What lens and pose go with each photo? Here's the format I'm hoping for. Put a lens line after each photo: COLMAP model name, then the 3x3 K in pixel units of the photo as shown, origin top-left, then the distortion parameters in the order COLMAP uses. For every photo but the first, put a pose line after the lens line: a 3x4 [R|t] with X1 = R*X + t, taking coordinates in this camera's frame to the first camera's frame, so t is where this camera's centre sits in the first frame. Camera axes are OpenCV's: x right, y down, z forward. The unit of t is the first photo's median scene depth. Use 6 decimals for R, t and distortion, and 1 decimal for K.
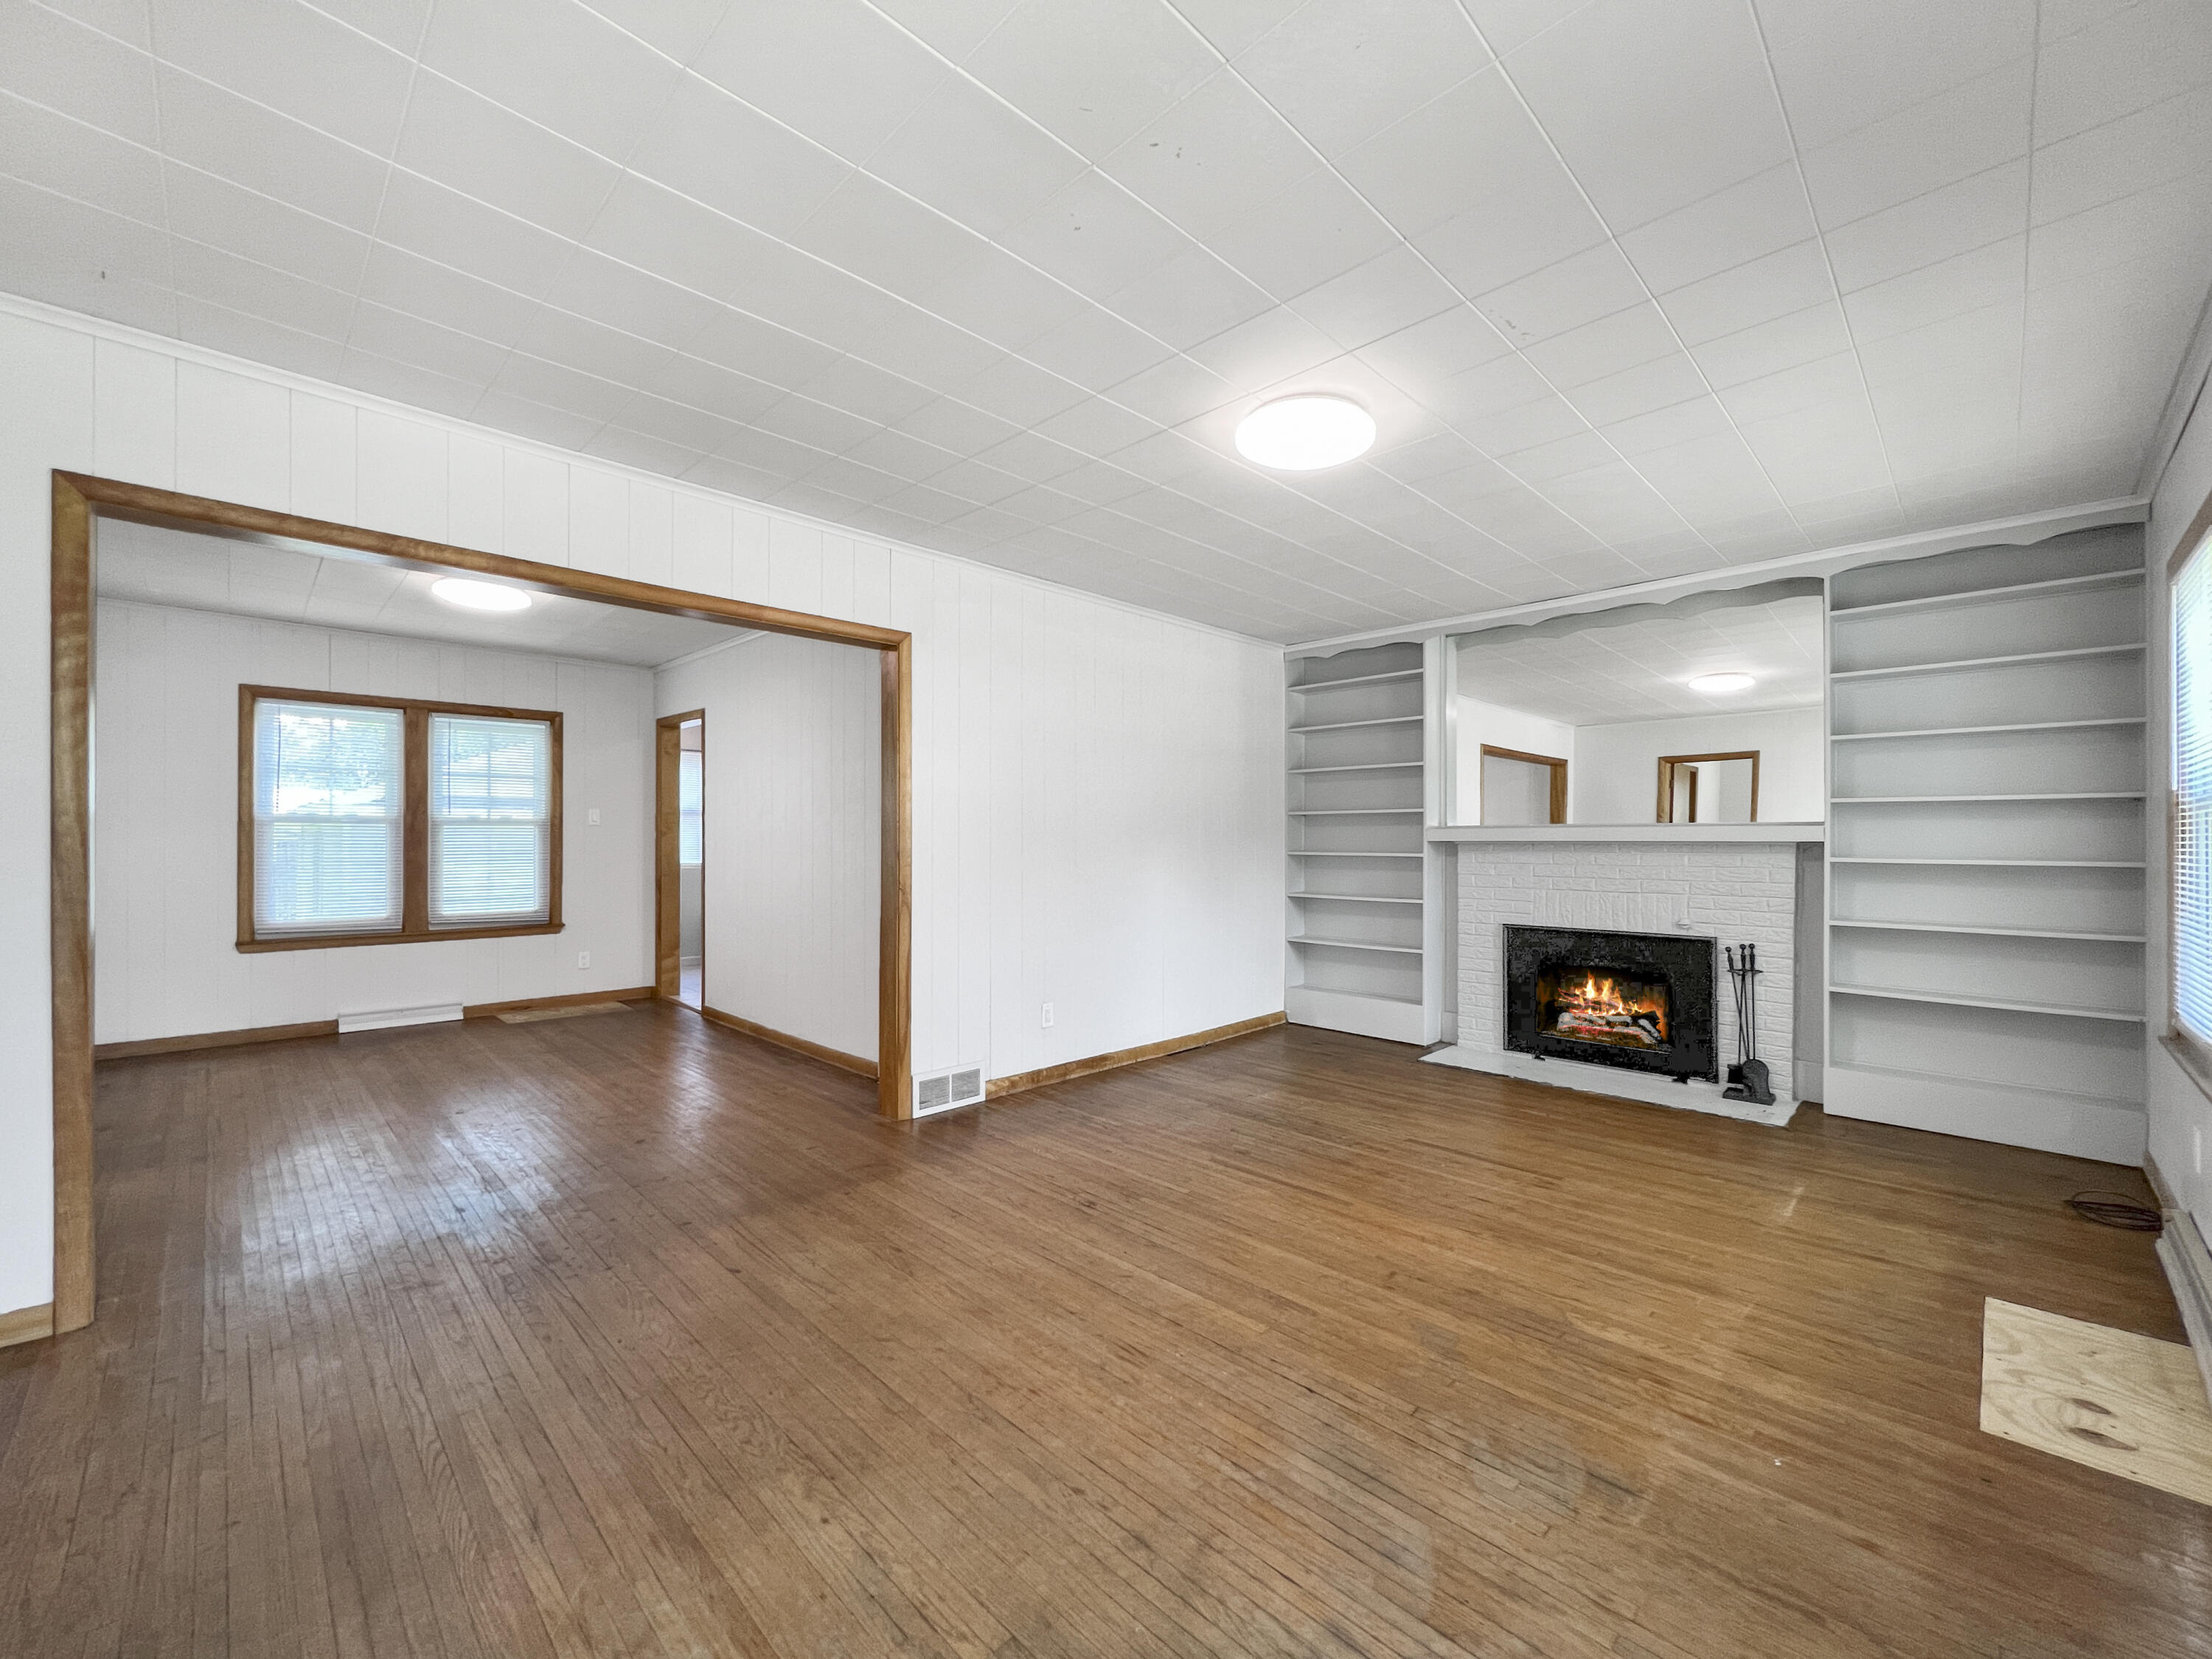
lens RADIAL K [[896.1, 0, 1112.6], [0, 896.1, 828.5], [0, 0, 1]] dist [-0.000527, 0.000048]
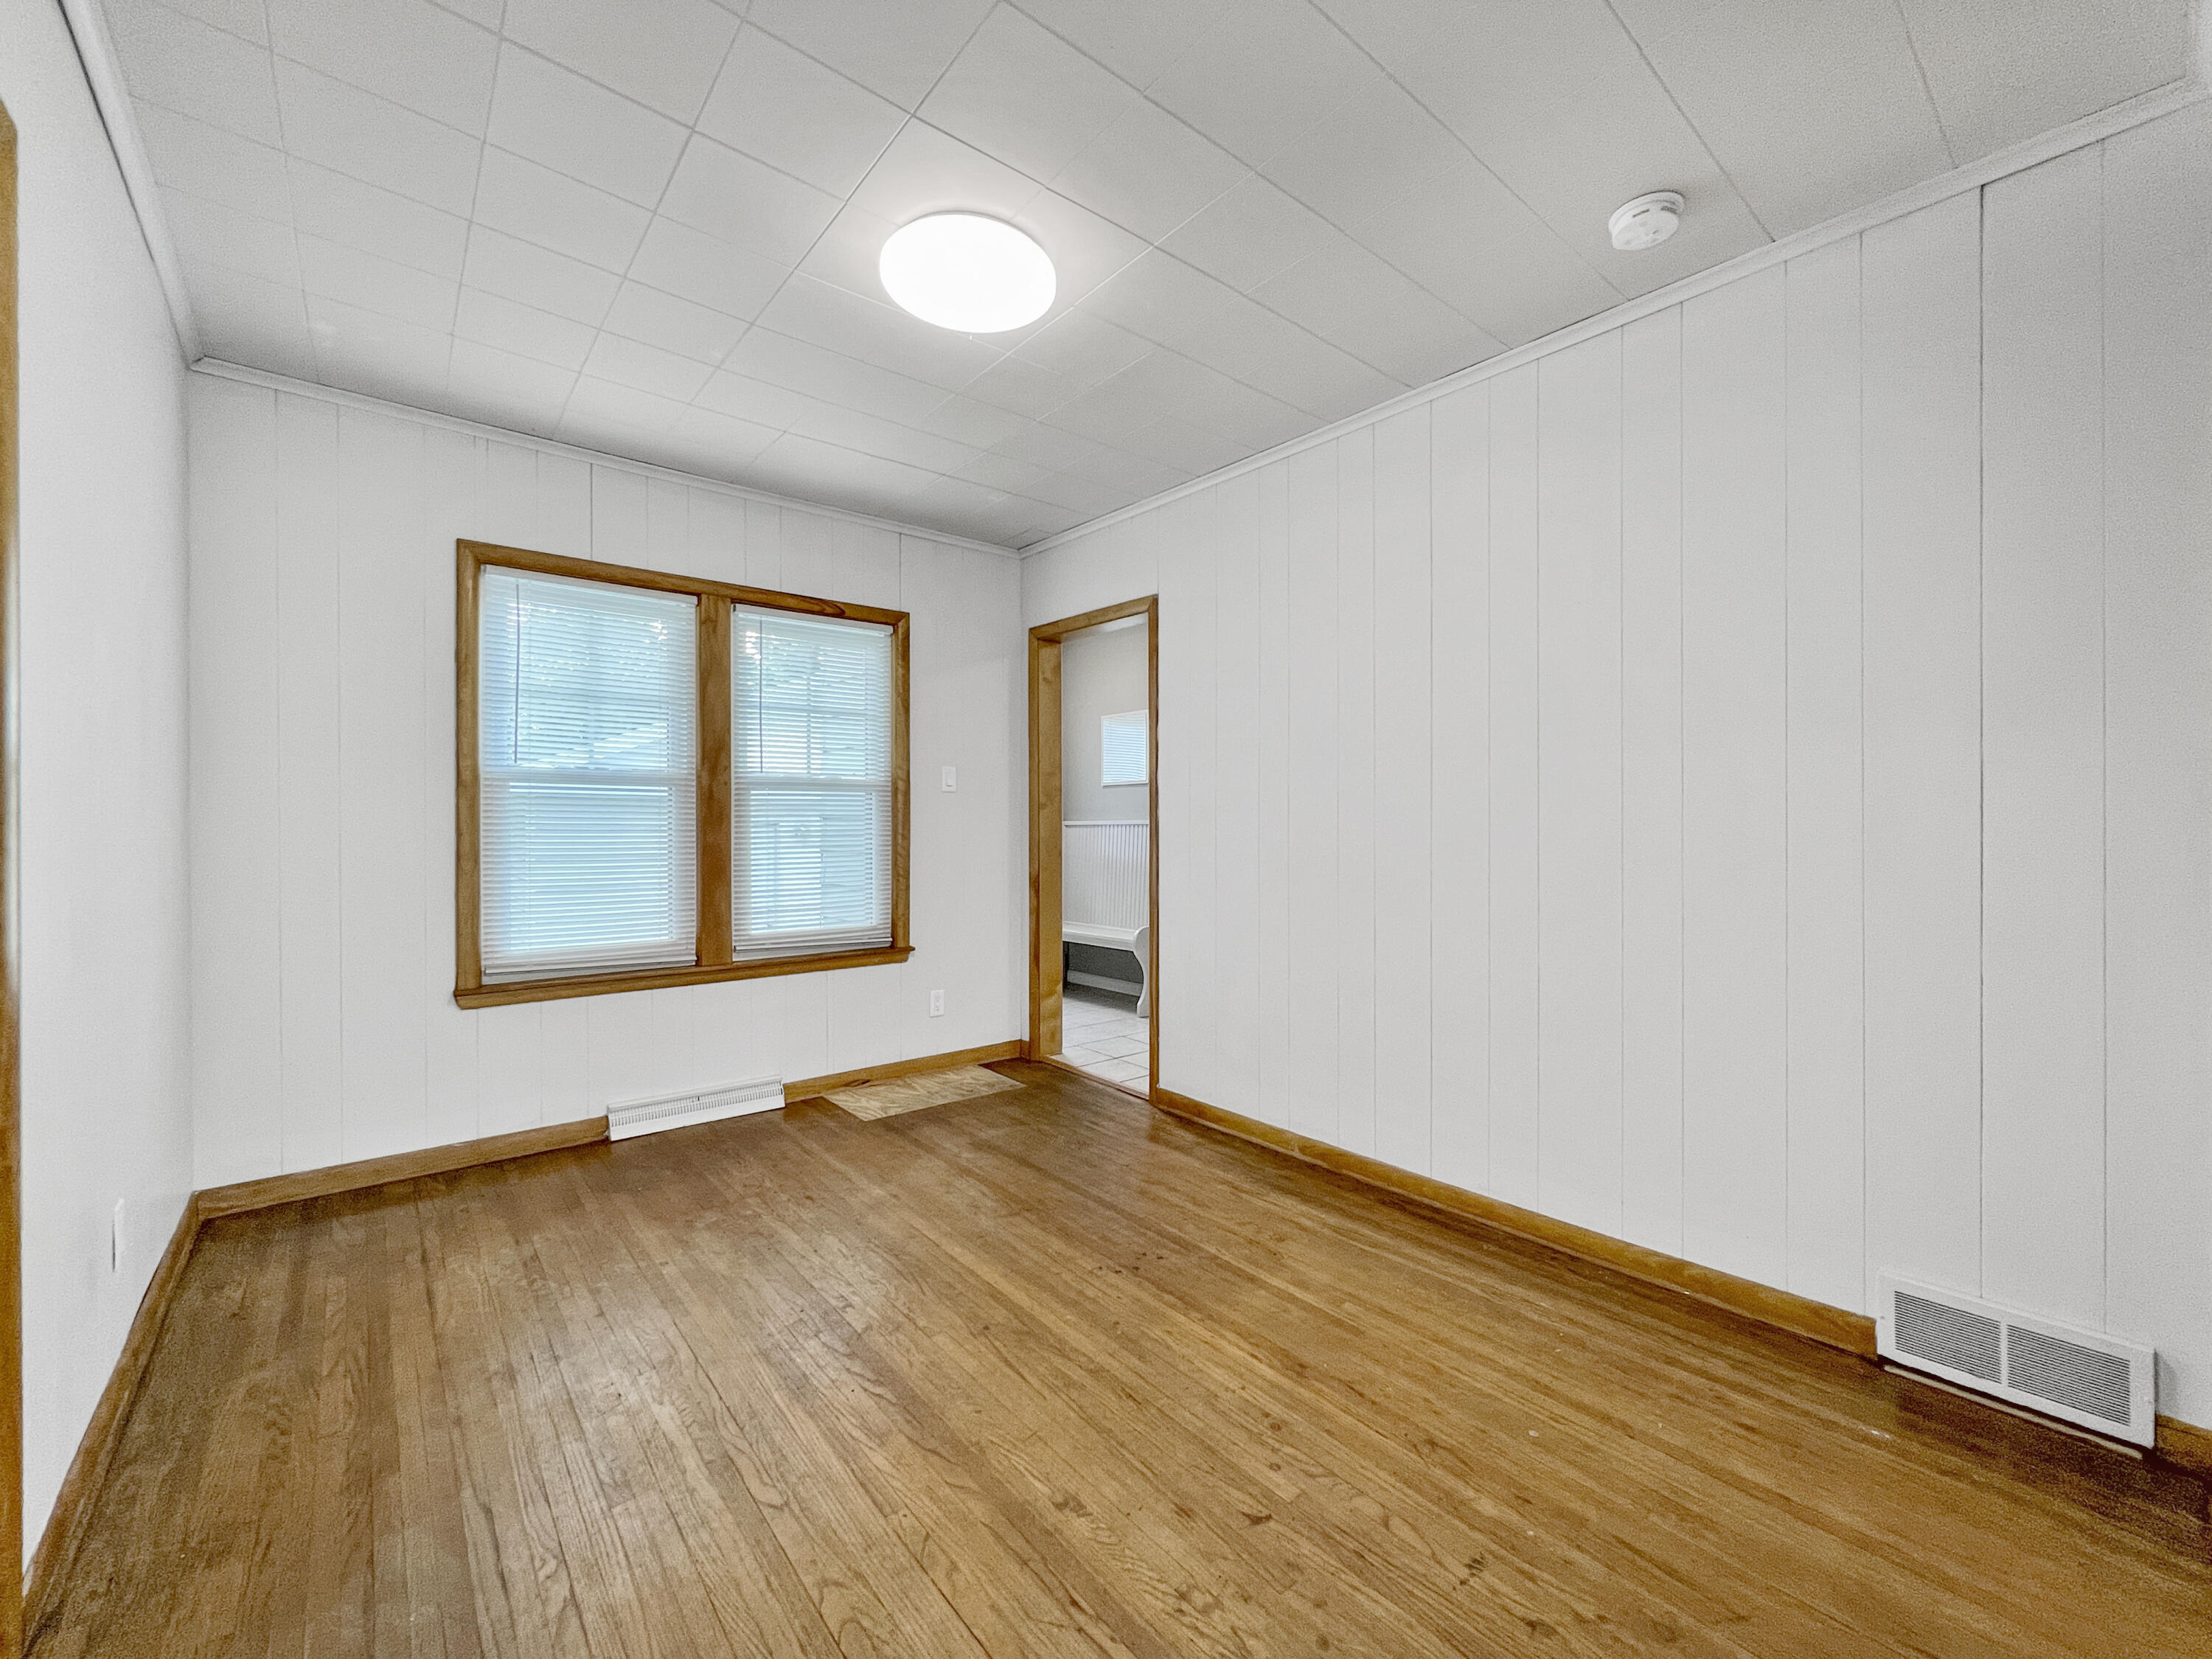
lens RADIAL K [[895.0, 0, 1105.8], [0, 895.0, 817.0], [0, 0, 1]] dist [-0.004330, -0.000425]
pose [[0.996146, -0.002667, -0.087671, -0.464585], [0.003279, 0.999971, 0.006837, 0.011993], [0.087651, -0.007098, 0.996126, 0.424346]]
